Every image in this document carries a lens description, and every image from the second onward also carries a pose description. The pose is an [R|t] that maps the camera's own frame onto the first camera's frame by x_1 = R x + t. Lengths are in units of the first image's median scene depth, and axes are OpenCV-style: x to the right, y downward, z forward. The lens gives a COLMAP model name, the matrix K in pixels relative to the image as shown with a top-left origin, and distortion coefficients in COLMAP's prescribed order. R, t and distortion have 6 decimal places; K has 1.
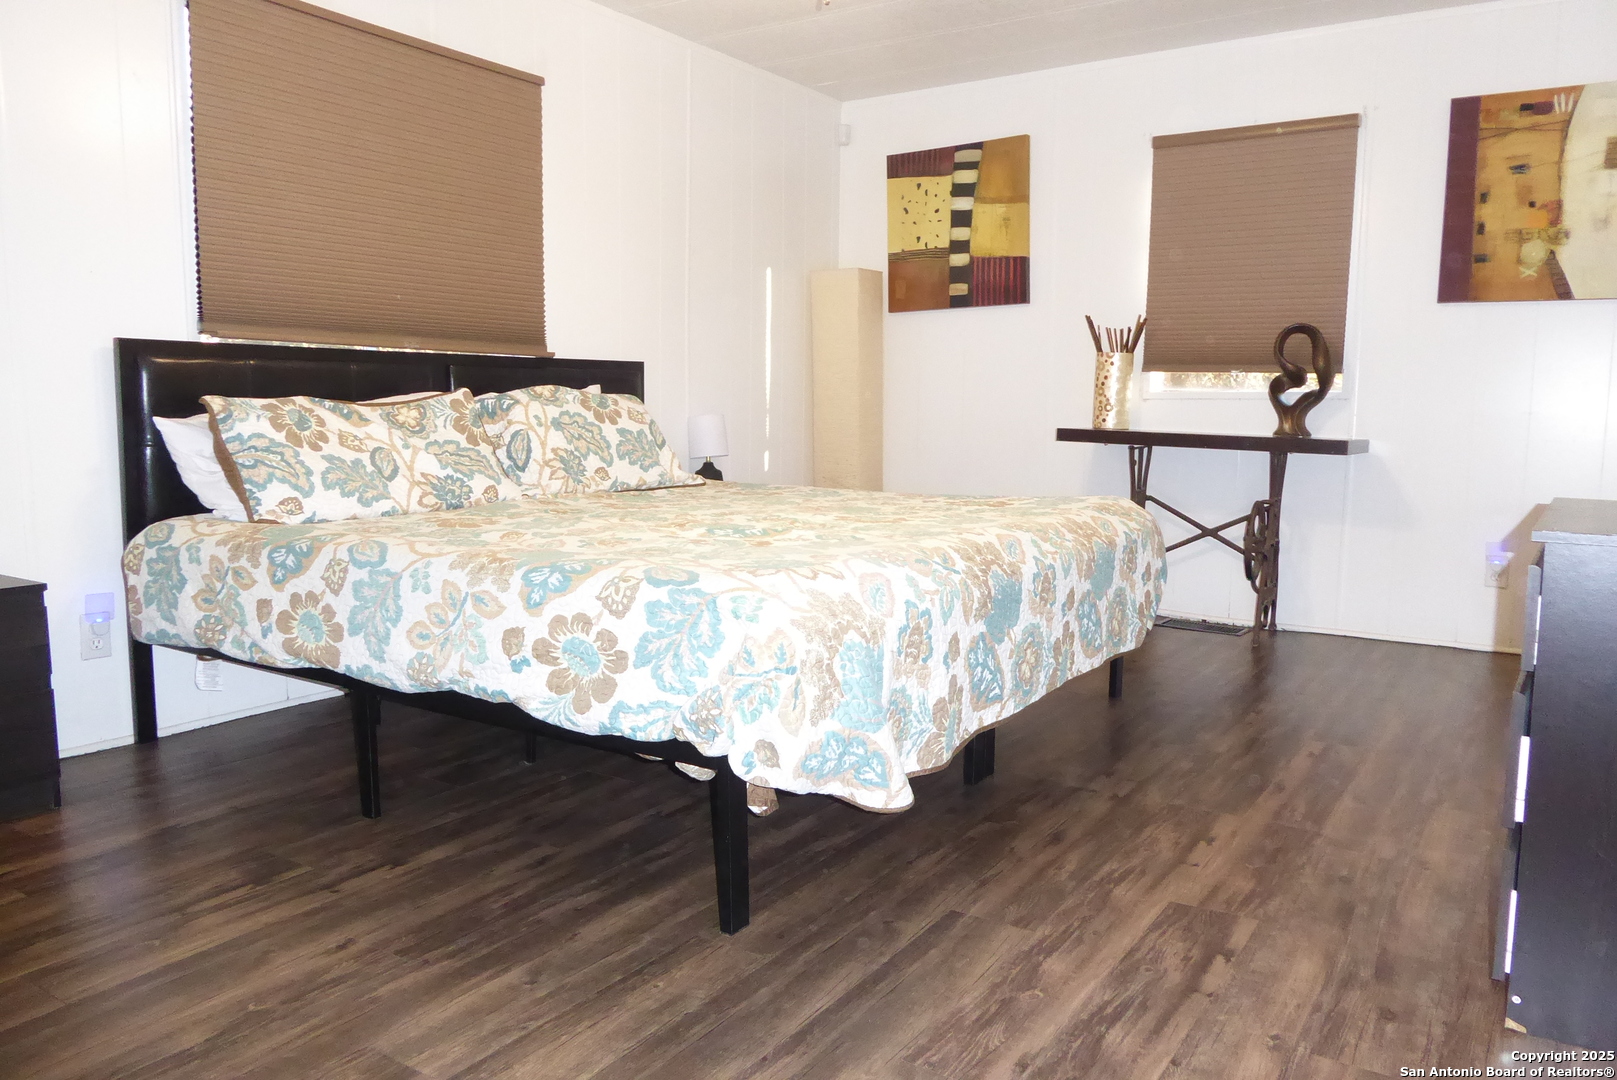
lens RADIAL K [[1175.5, 0, 808.5], [0, 1175.5, 540.0], [0, 0, 1]] dist [-0.014502, 0.005479]
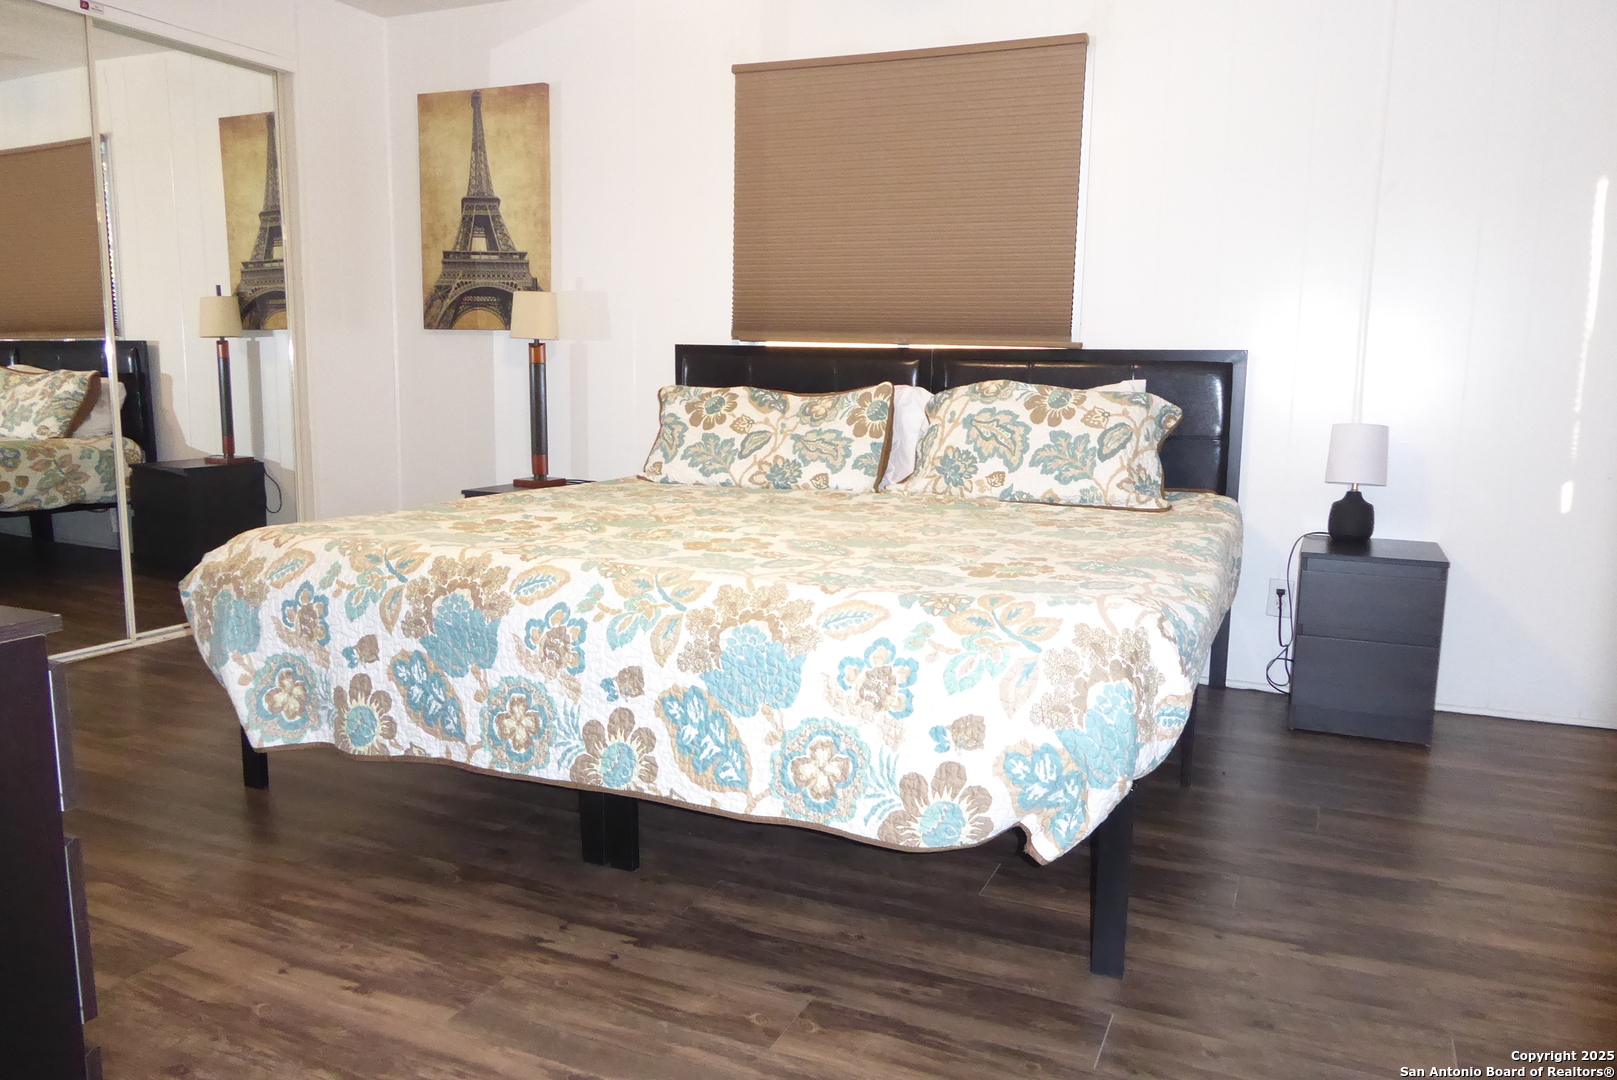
lens RADIAL K [[1175.5, 0, 808.5], [0, 1175.5, 540.0], [0, 0, 1]] dist [-0.014502, 0.005479]
pose [[0.161461, 0.143111, -0.976447, 0.918648], [-0.129563, 0.983940, 0.122785, -0.136807], [0.978337, 0.106686, 0.177410, 0.943656]]
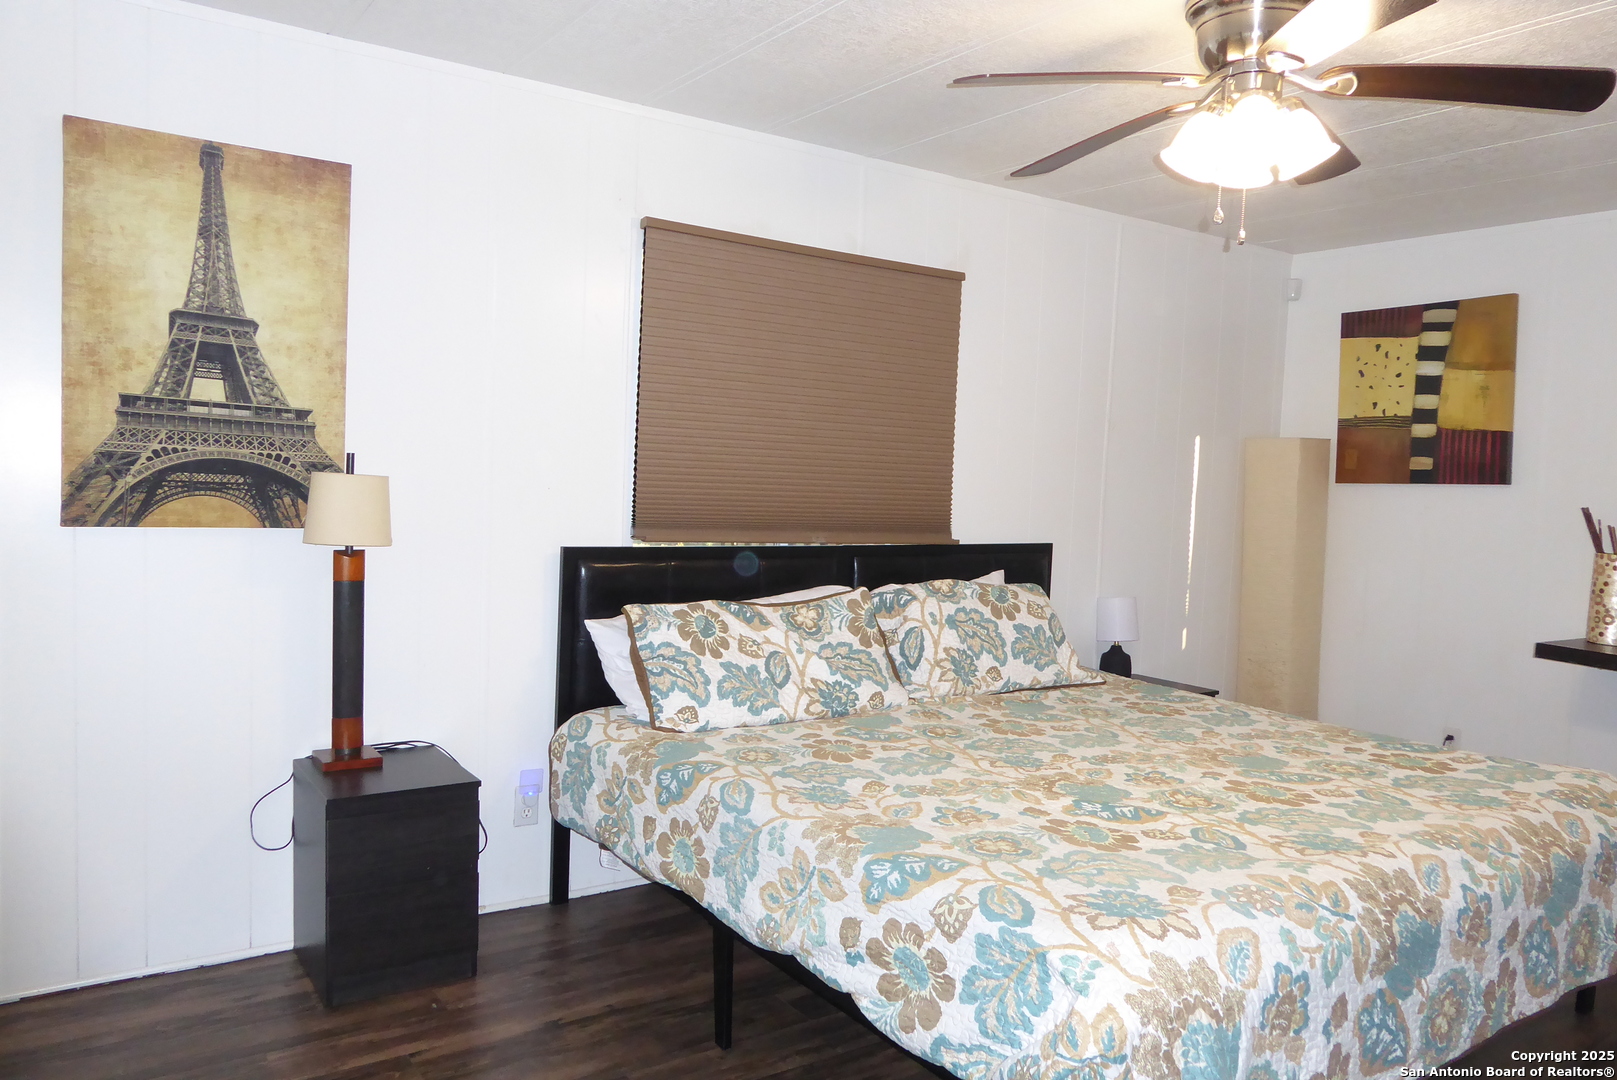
lens RADIAL K [[1174.9, 0, 808.5], [0, 1174.9, 540.0], [0, 0, 1]] dist [-0.019527, -0.007830]
pose [[0.928584, 0.052088, -0.367448, 0.046749], [-0.074958, 0.996019, -0.048235, -0.145431], [0.363473, 0.072333, 0.928792, 0.033123]]
